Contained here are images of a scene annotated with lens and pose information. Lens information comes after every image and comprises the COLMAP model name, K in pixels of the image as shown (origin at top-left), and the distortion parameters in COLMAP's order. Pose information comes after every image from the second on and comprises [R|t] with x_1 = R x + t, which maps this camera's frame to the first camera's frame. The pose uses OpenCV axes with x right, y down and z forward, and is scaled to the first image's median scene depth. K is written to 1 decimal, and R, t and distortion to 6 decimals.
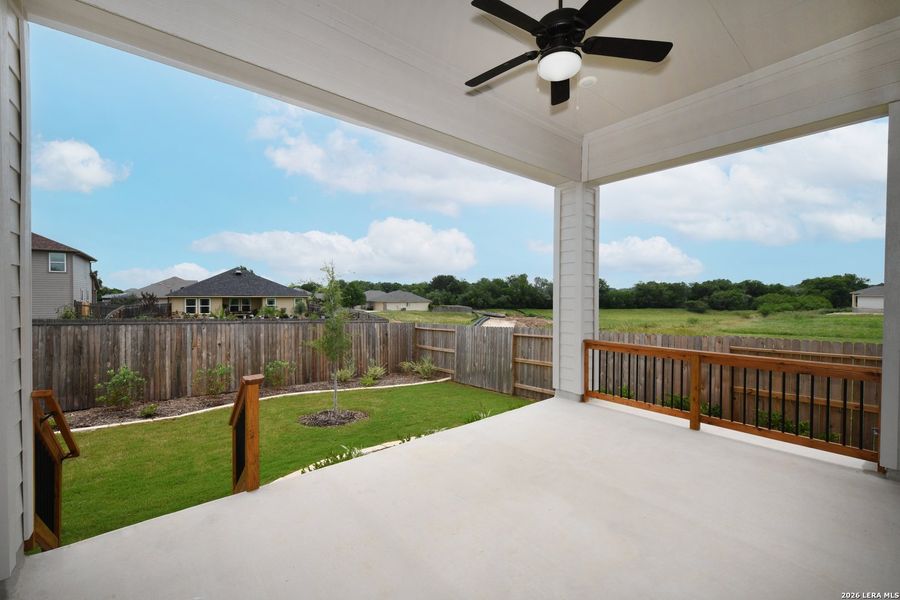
lens RADIAL K [[365.6, 0, 449.7], [0, 365.6, 300.2], [0, 0, 1]] dist [0.001689, -0.000263]
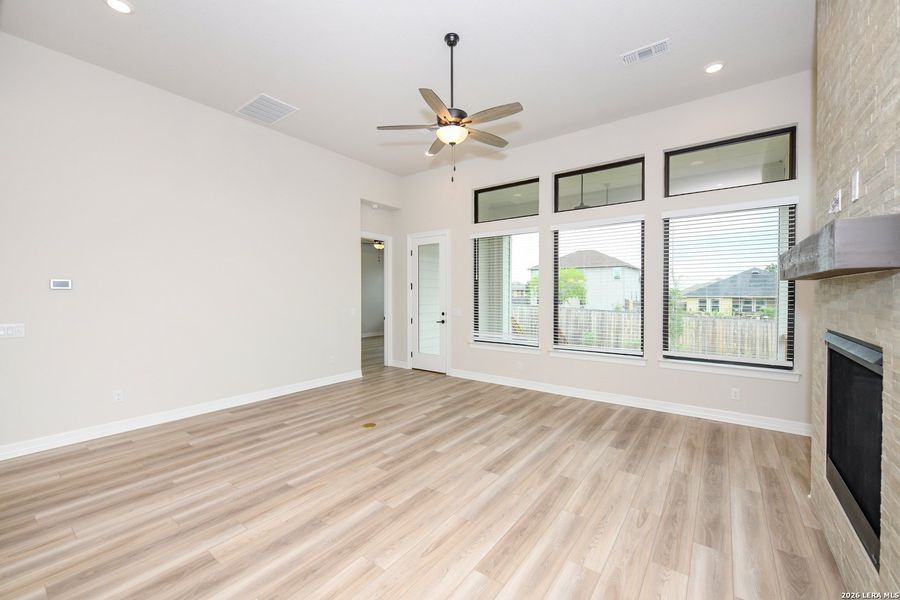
lens RADIAL K [[365.6, 0, 453.3], [0, 365.6, 294.3], [0, 0, 1]] dist [0.001689, -0.000263]
pose [[0.259180, 0.002836, -0.965825, 0.058682], [-0.018156, 0.999833, -0.001936, -0.000090], [0.965658, 0.018037, 0.259188, -0.016465]]
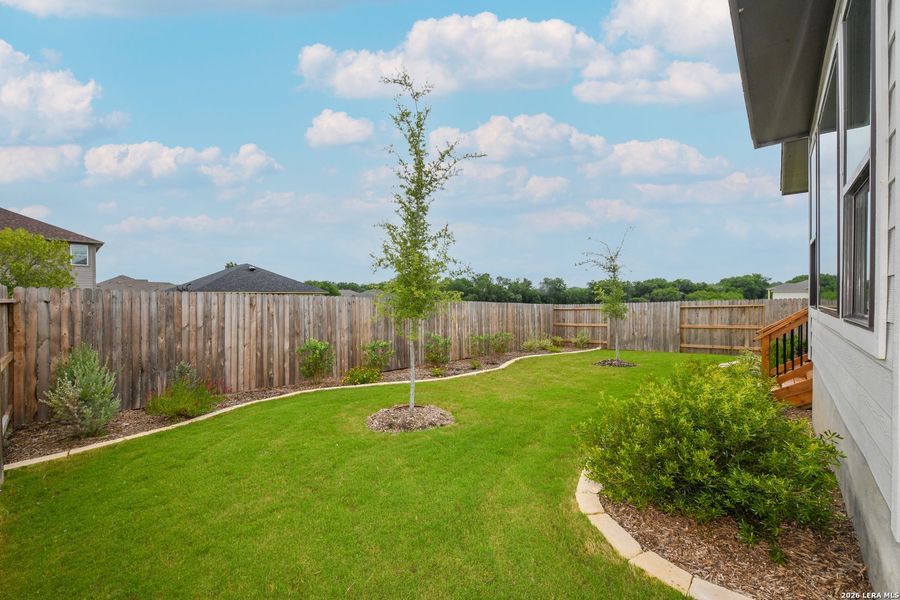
lens RADIAL K [[365.6, 0, 450.5], [0, 365.6, 297.4], [0, 0, 1]] dist [0.001689, -0.000263]
pose [[0.987976, -0.008193, 0.154393, -0.071624], [0.009710, 0.999912, -0.009074, 0.005388], [-0.154305, 0.010464, 0.987968, -0.014450]]
